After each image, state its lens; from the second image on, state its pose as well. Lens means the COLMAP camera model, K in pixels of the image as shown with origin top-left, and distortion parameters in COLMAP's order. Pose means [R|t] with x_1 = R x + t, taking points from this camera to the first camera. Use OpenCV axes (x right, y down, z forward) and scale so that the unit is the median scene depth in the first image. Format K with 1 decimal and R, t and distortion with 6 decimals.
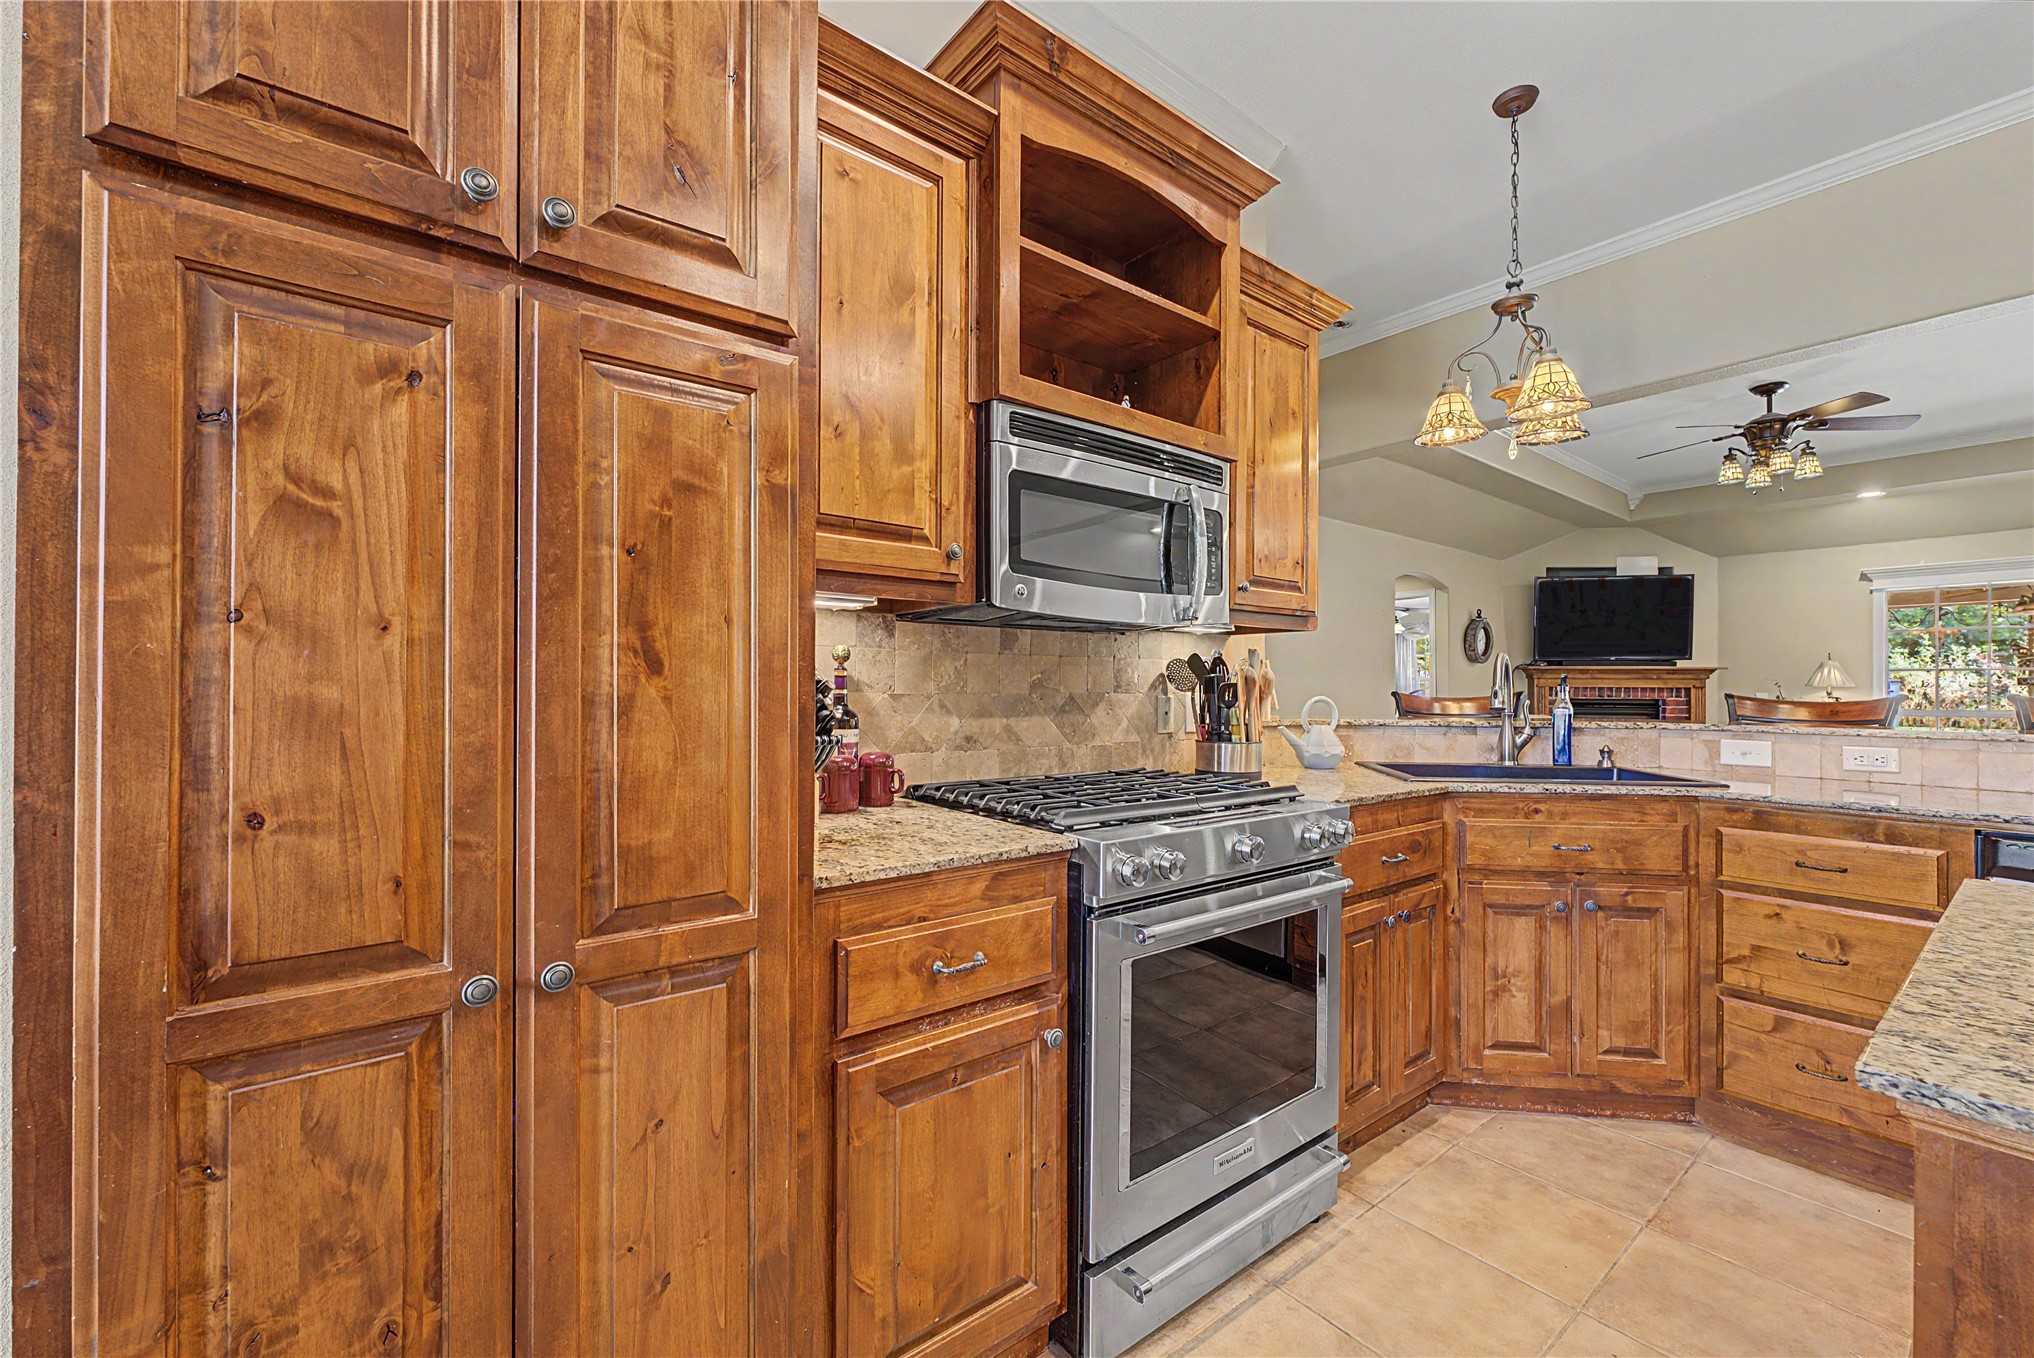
lens RADIAL K [[816.2, 0, 1022.6], [0, 816.2, 684.6], [0, 0, 1]] dist [-0.000821, -0.000545]
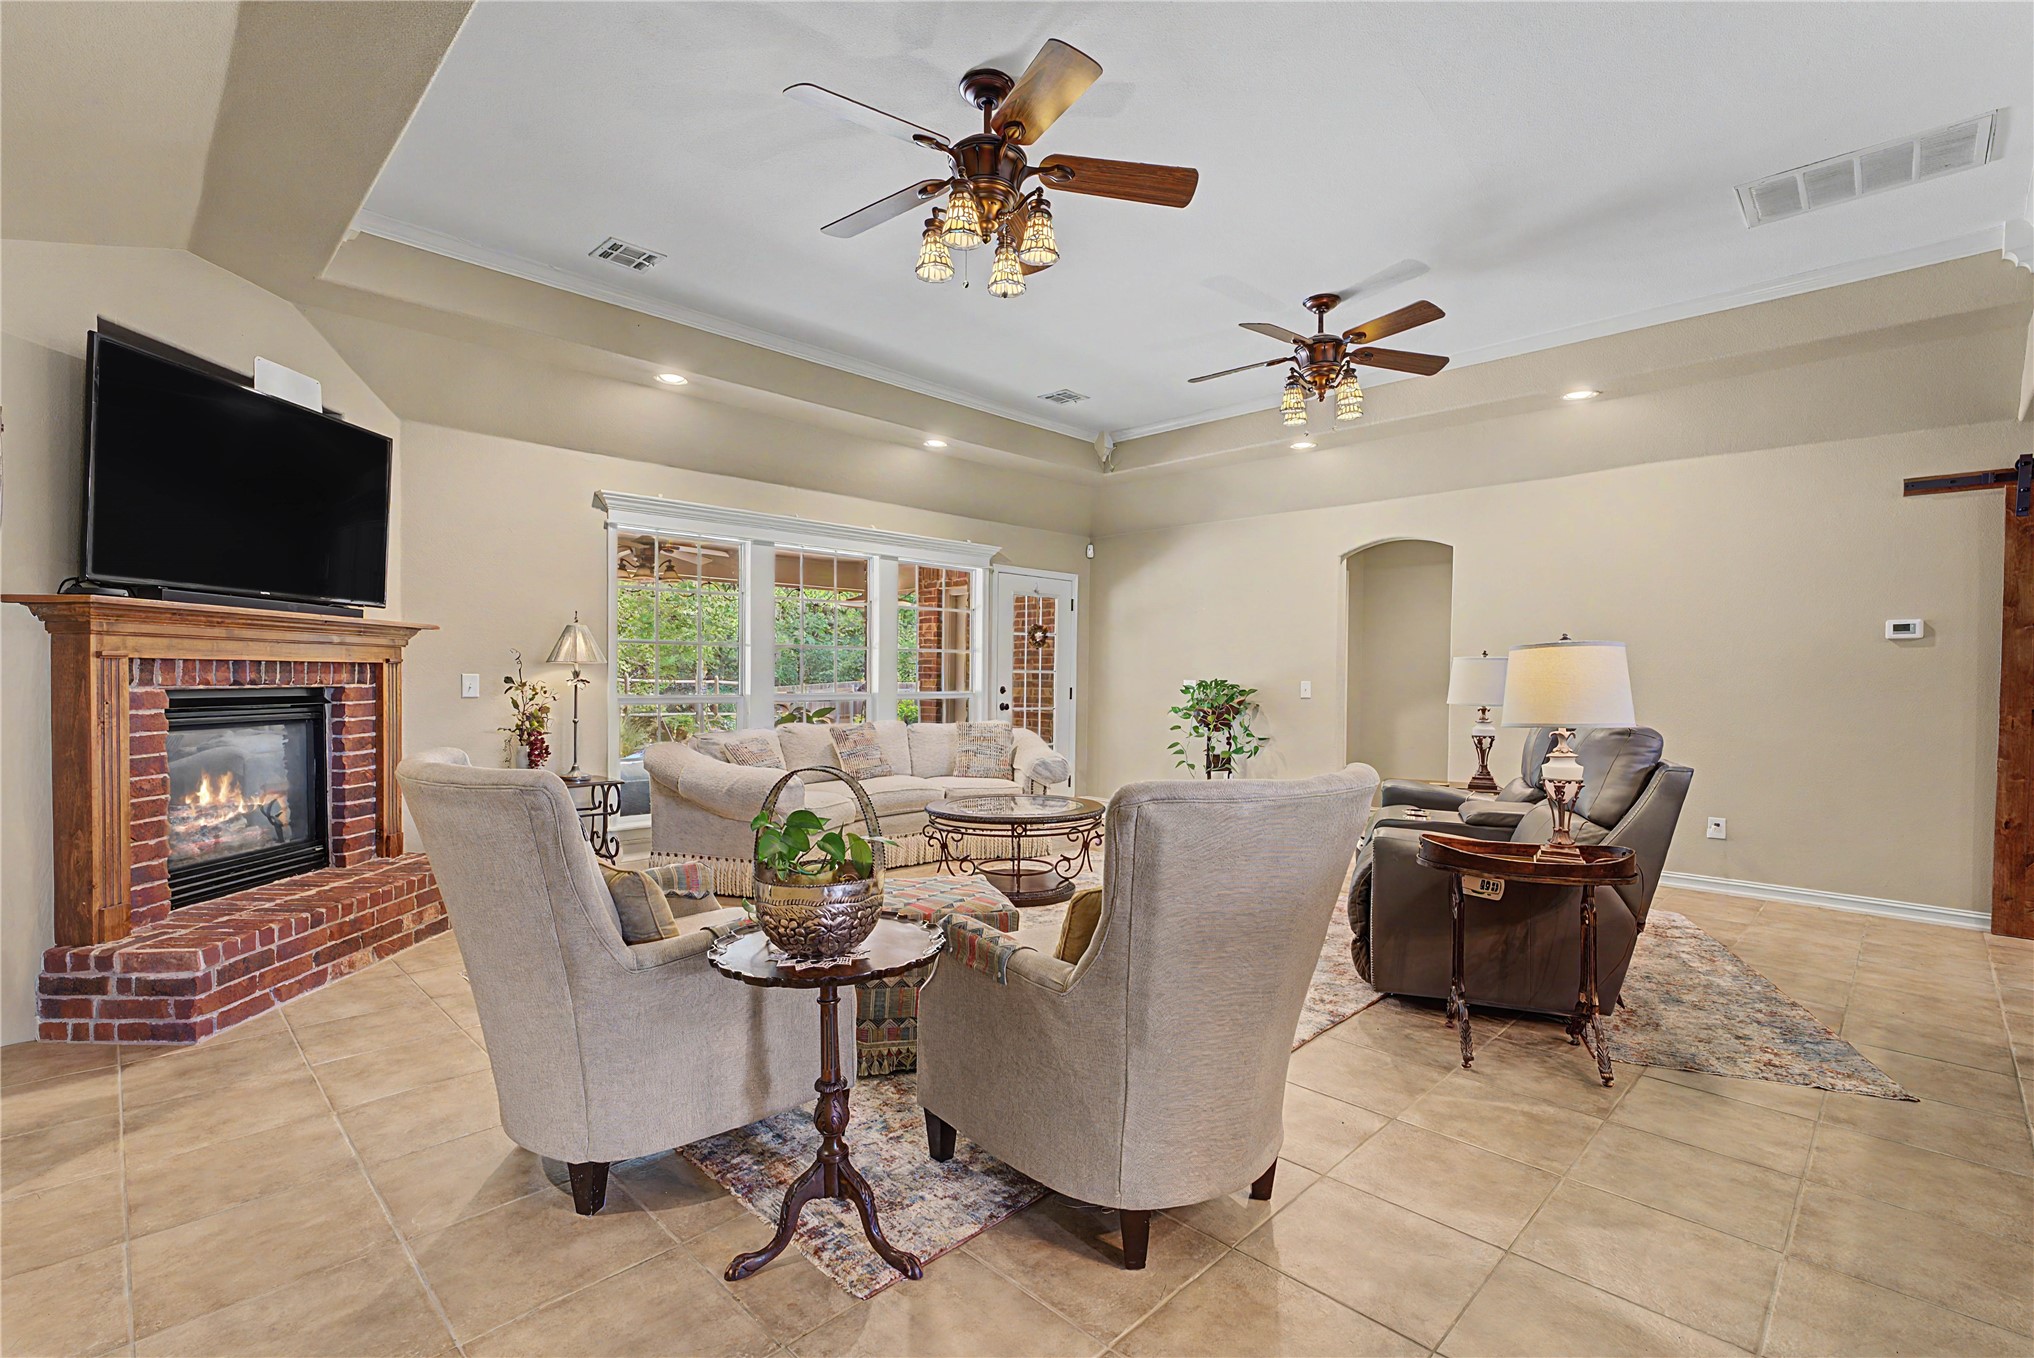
lens RADIAL K [[912.9, 0, 1009.9], [0, 912.9, 687.0], [0, 0, 1]] dist [0.002867, -0.000021]
pose [[-0.106947, -0.018567, 0.994091, 0.869232], [-0.012996, 0.999766, 0.017275, 0.014967], [-0.994180, -0.011072, -0.107163, 2.689440]]
